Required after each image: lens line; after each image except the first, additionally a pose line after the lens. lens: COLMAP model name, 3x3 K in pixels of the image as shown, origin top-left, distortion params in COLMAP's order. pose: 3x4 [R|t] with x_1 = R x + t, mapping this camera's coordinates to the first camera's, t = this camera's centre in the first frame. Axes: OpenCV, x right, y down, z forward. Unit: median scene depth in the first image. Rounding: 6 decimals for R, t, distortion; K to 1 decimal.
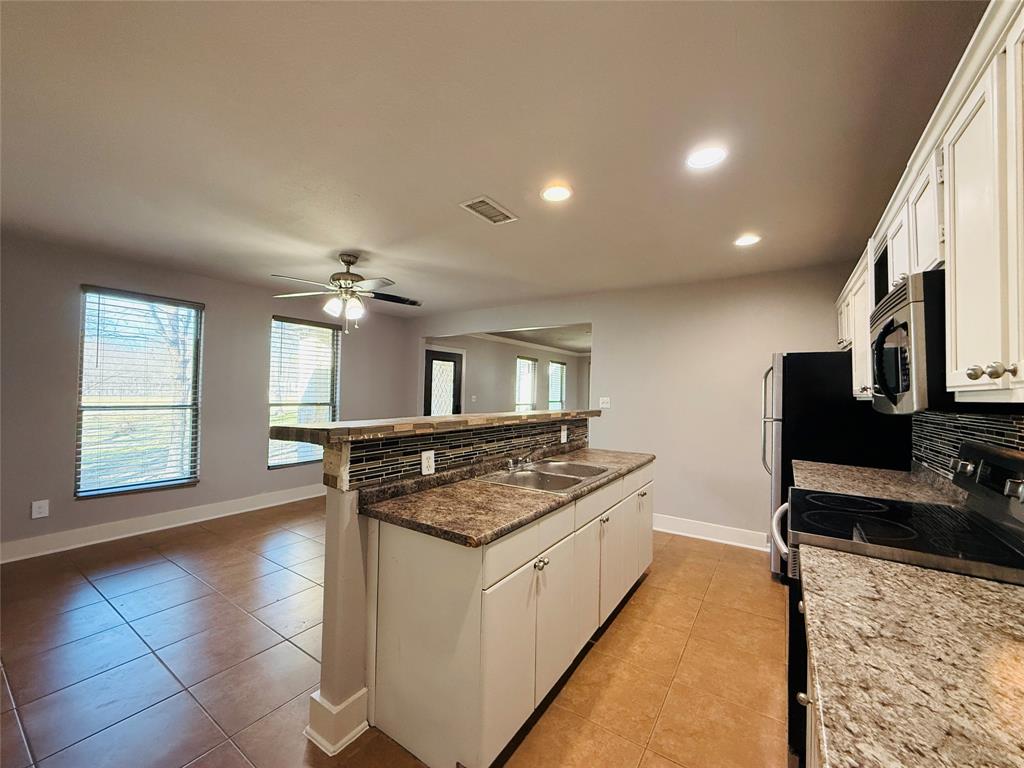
lens RADIAL K [[404.5, 0, 512.0], [0, 404.5, 384.0], [0, 0, 1]] dist [-0.001032, 0.000145]
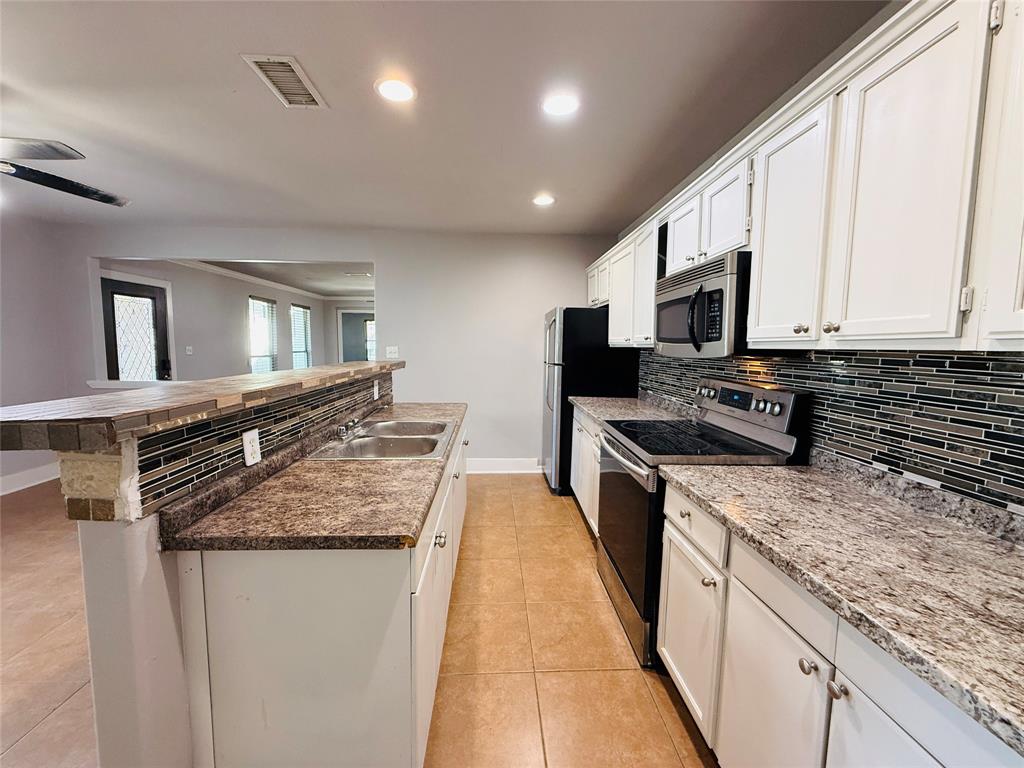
lens RADIAL K [[404.5, 0, 512.0], [0, 404.5, 384.0], [0, 0, 1]] dist [-0.001032, 0.000145]
pose [[0.805671, -0.066670, 0.588599, -0.253247], [-0.009060, 0.992143, 0.124781, -0.001652], [-0.592294, -0.105865, 0.798737, 0.207017]]
